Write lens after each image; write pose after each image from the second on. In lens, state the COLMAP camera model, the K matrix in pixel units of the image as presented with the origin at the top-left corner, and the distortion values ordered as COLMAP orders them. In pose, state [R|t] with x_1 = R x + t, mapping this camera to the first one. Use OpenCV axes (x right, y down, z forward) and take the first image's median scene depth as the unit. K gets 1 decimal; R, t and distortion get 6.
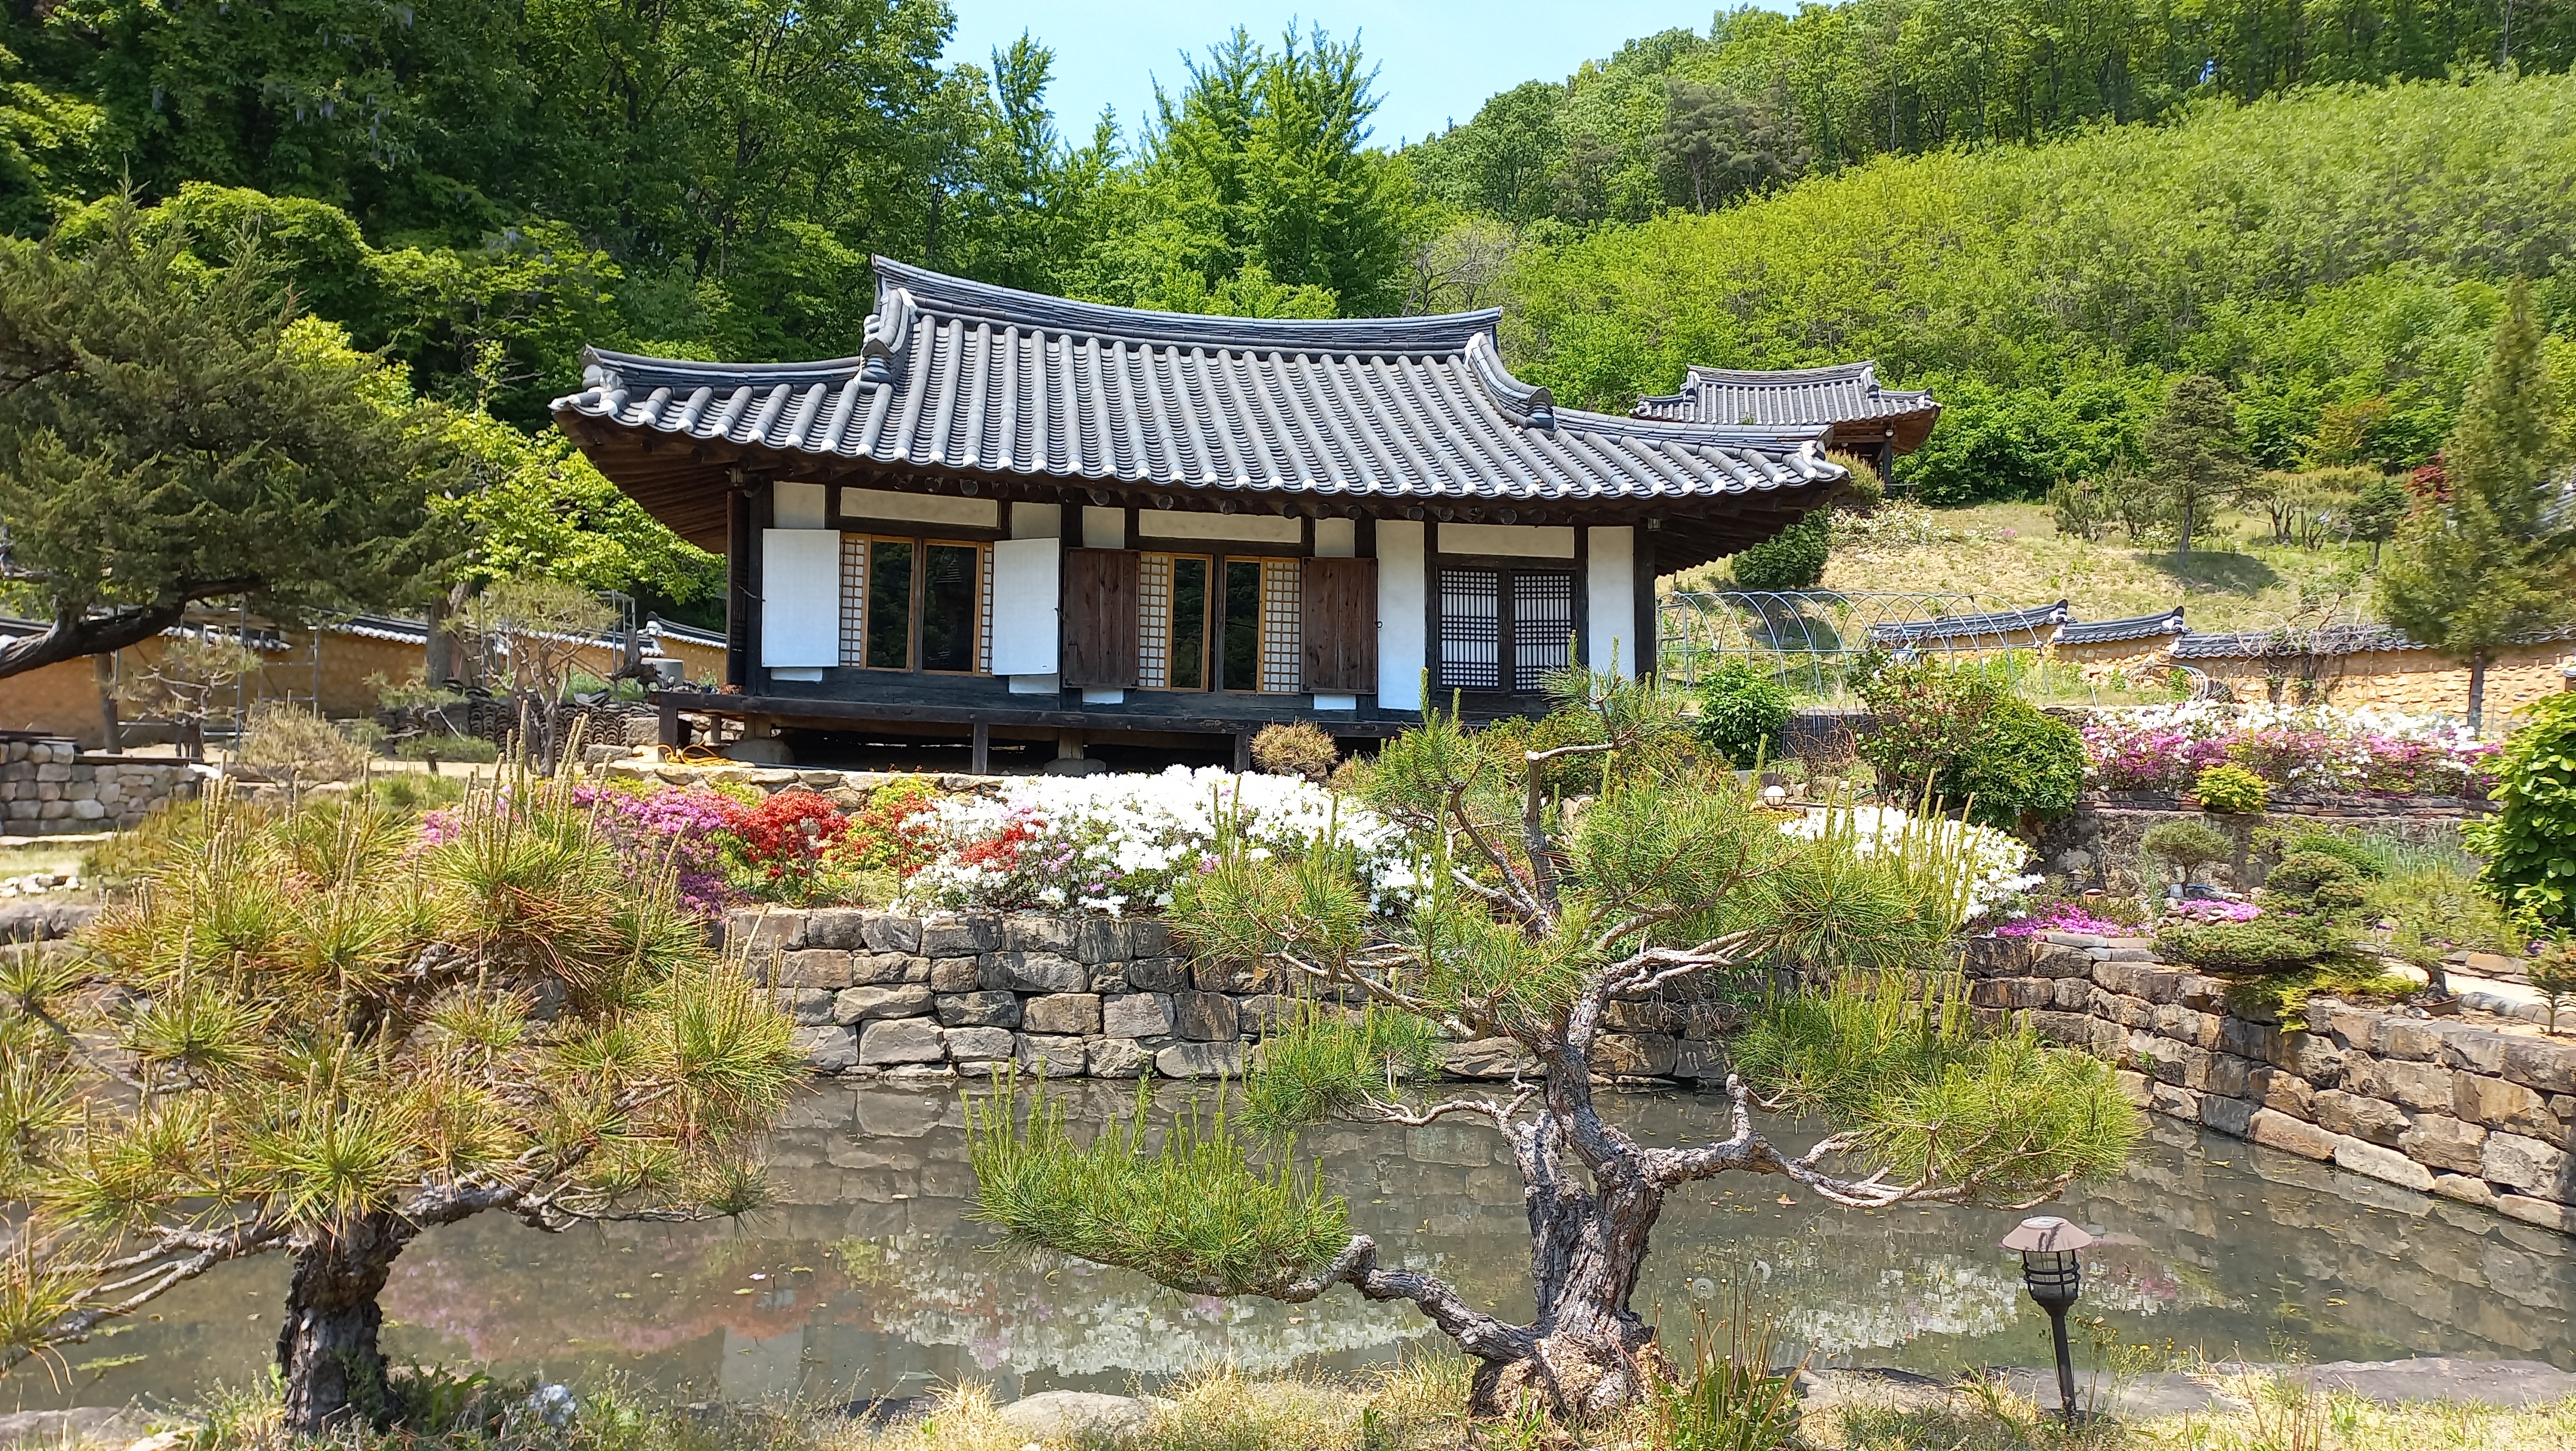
lens RADIAL K [[1815.9, 0, 1302.0], [0, 1815.9, 741.3], [0, 0, 1]] dist [0.089824, -0.103801]
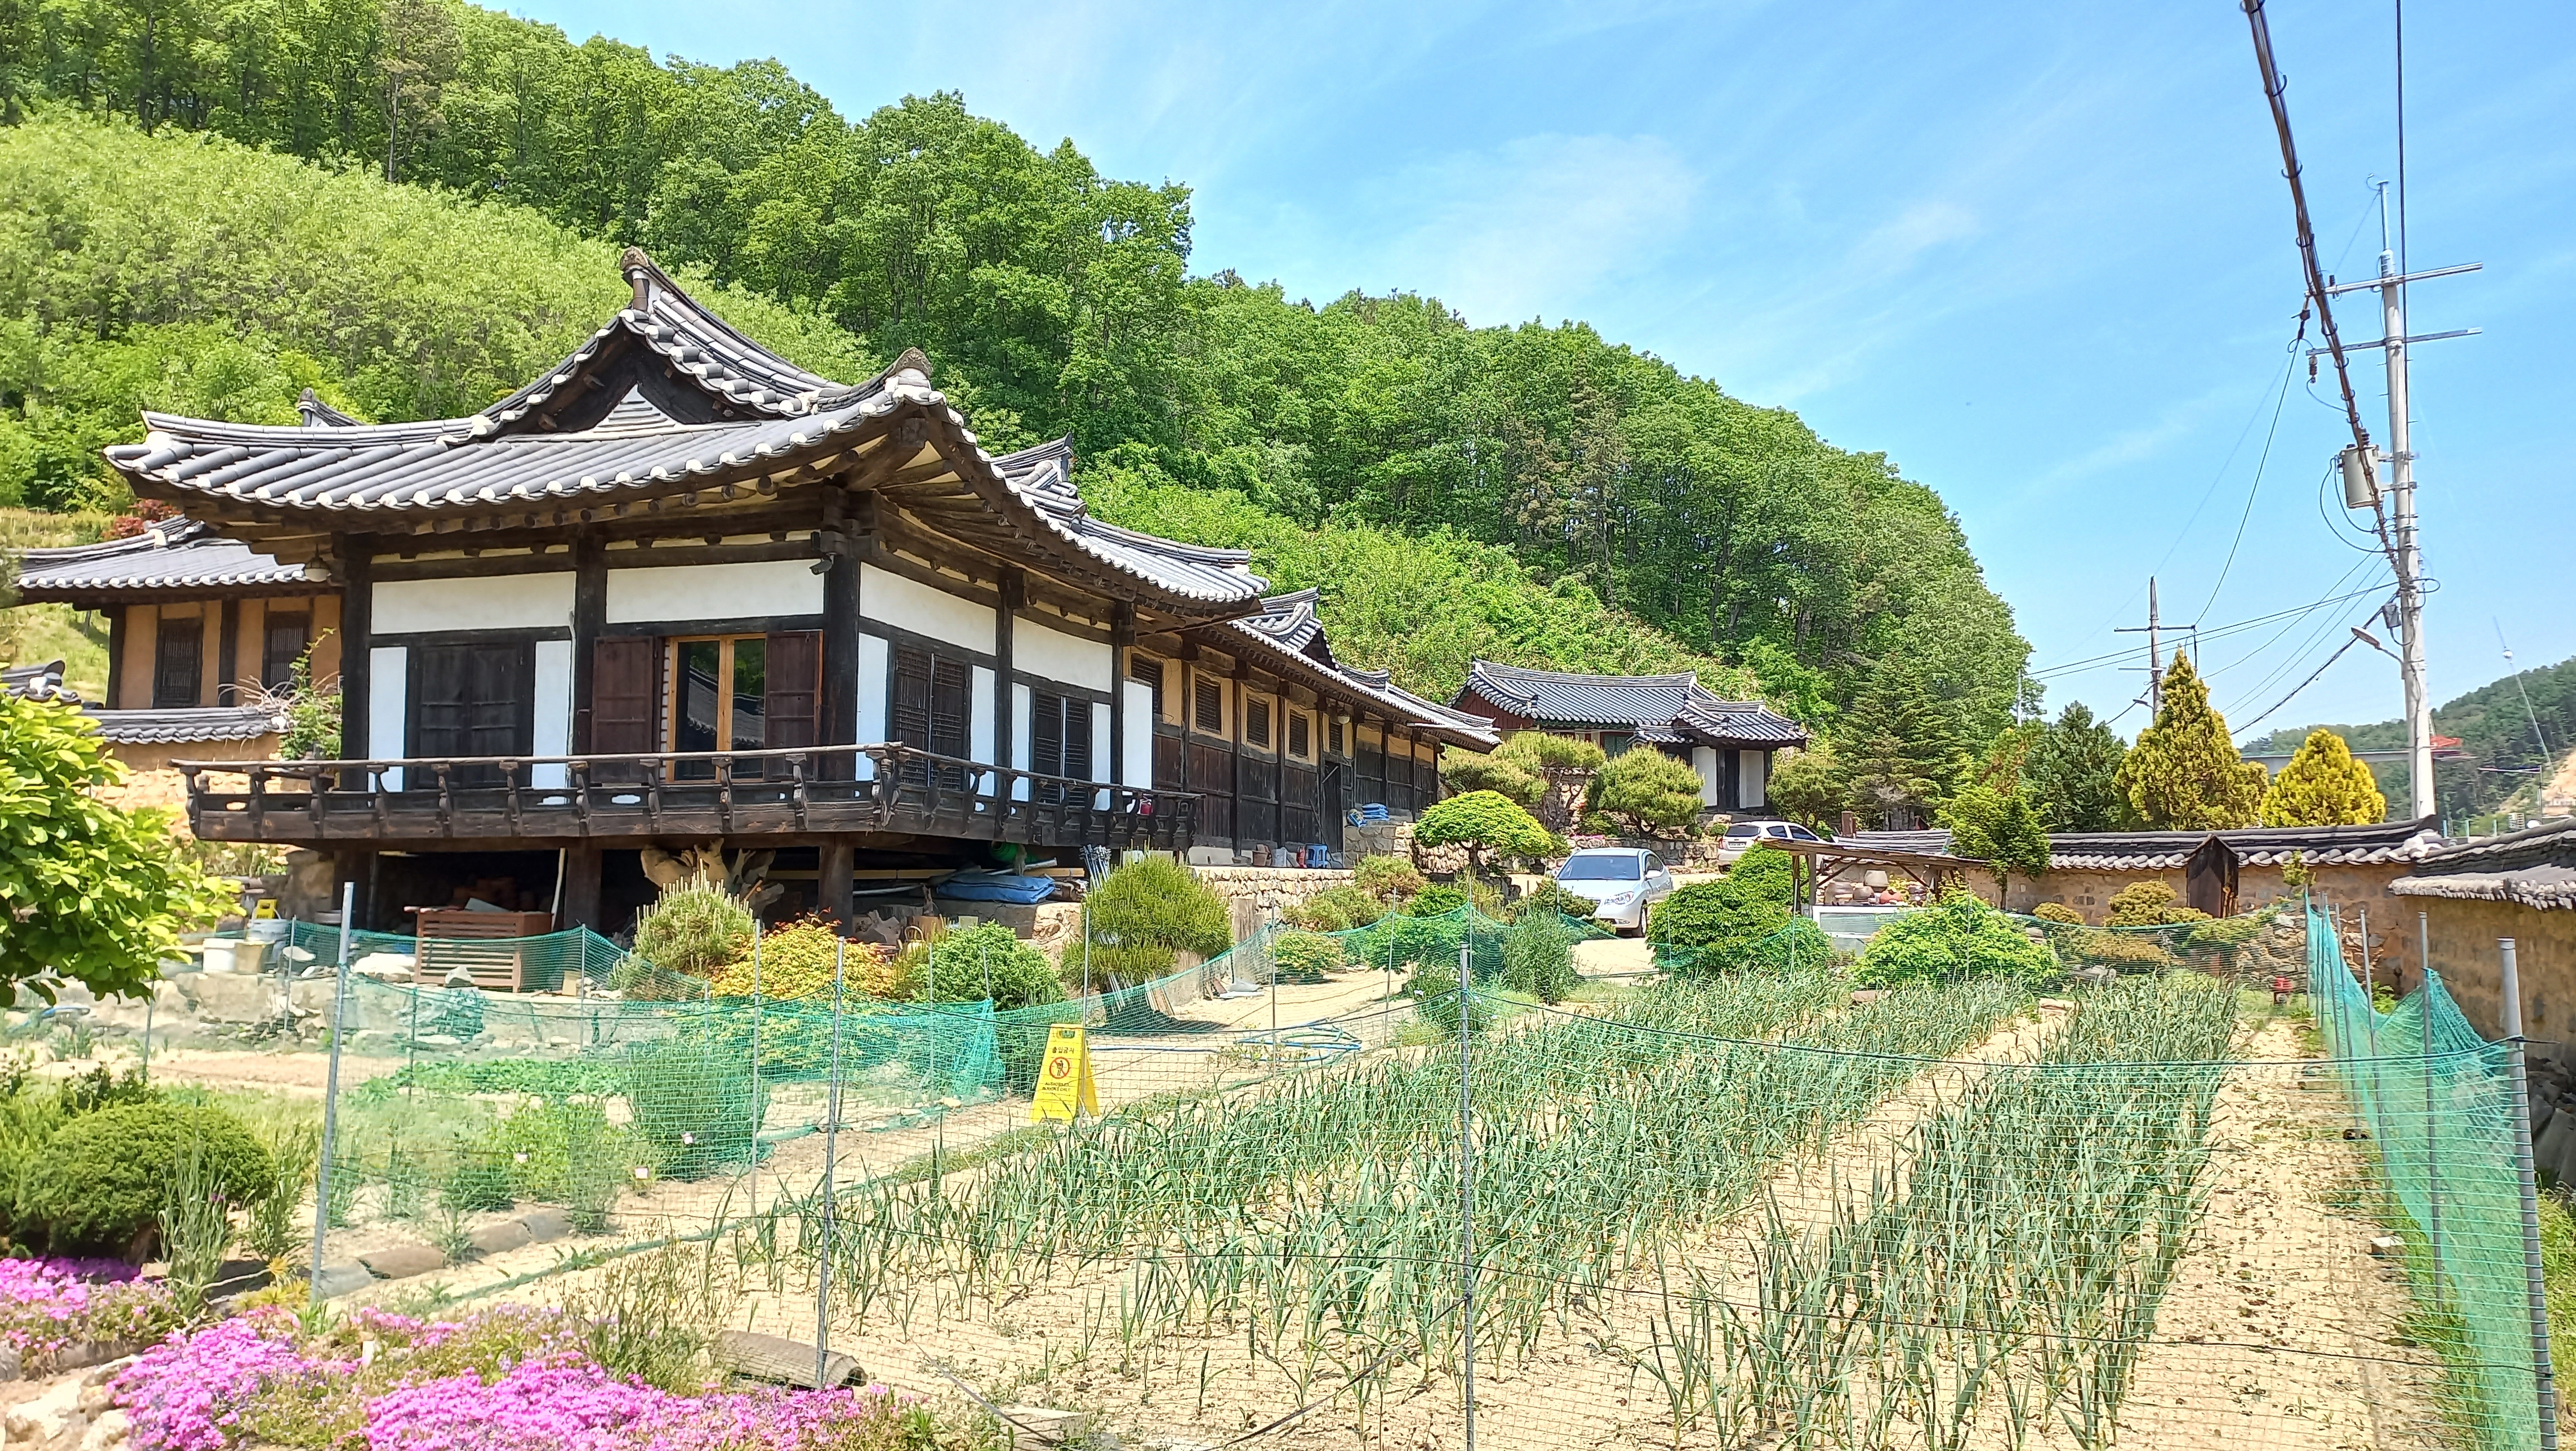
lens RADIAL K [[1891.2, 0, 1208.2], [0, 1891.2, 733.0], [0, 0, 1]] dist [0.089263, -0.122166]
pose [[0.578119, 0.031095, 0.815360, 0.380593], [0.003384, 0.999174, -0.040505, 0.000758], [-0.815946, 0.026176, 0.577536, 0.022290]]
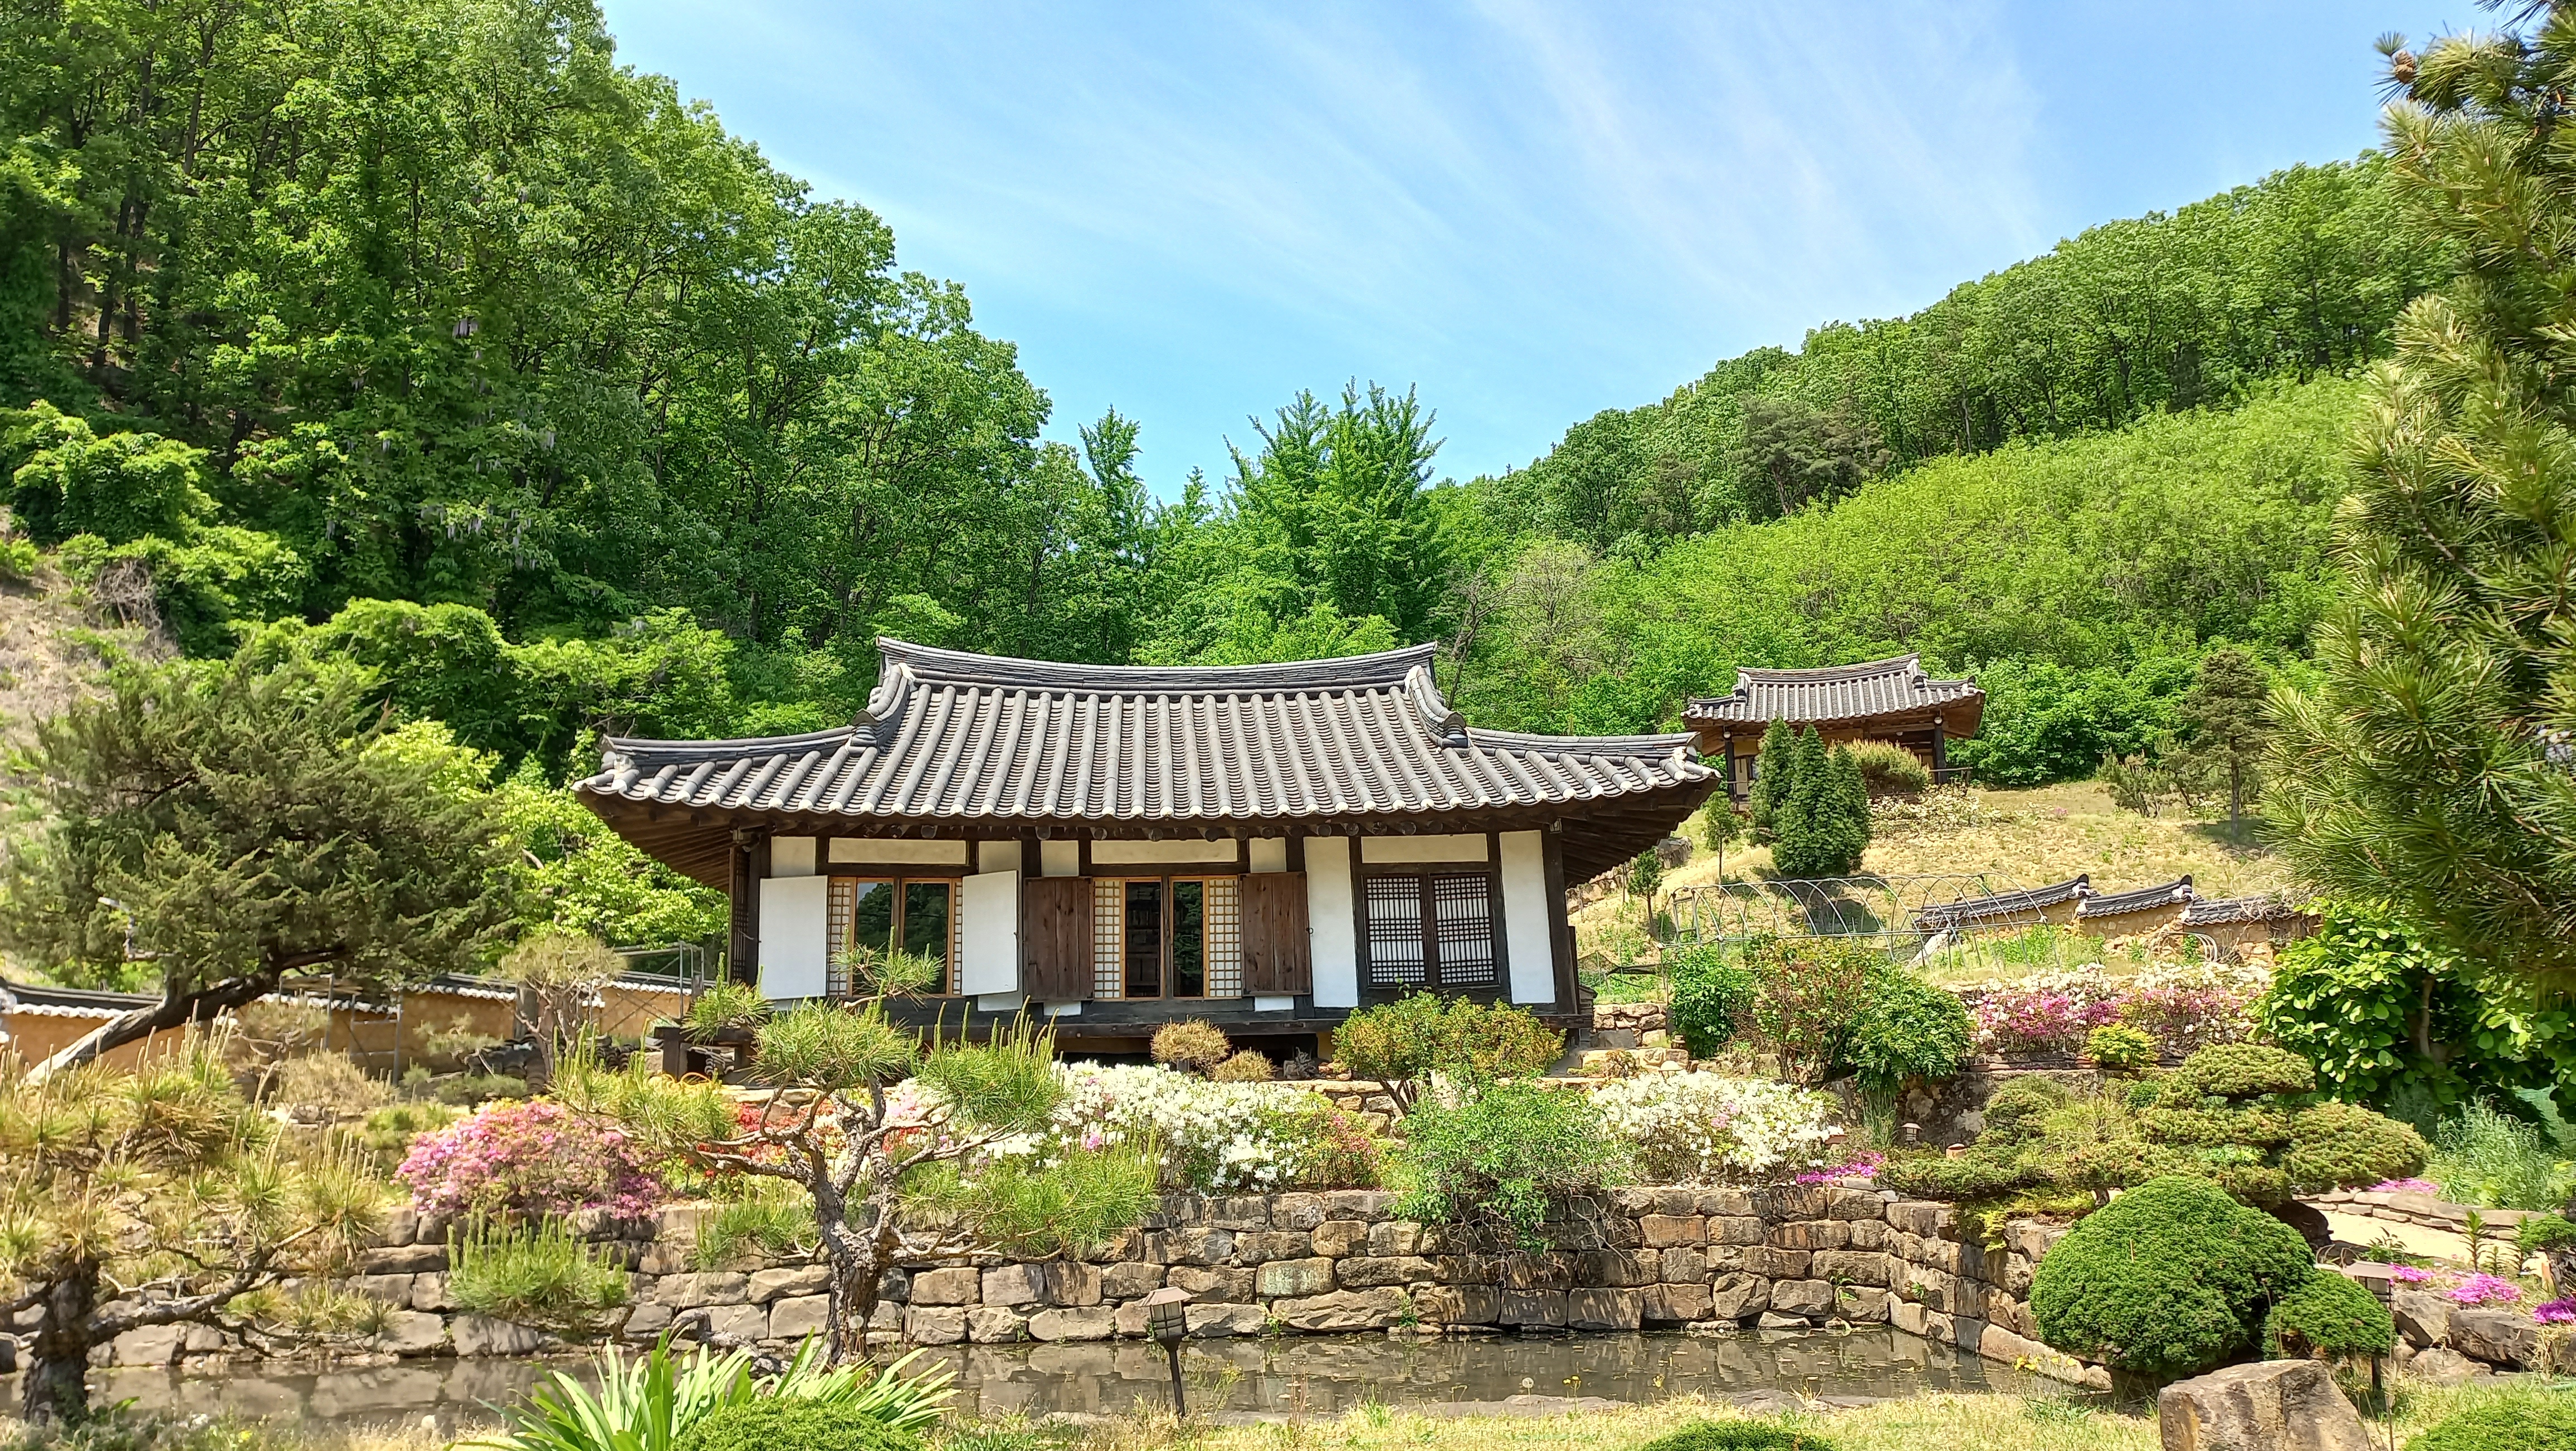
lens RADIAL K [[1815.9, 0, 1302.0], [0, 1815.9, 741.3], [0, 0, 1]] dist [0.089824, -0.103801]
pose [[0.995428, -0.062438, -0.072277, 0.123175], [0.049028, 0.983462, -0.174352, 0.015168], [0.081968, 0.170011, 0.982027, -0.109137]]
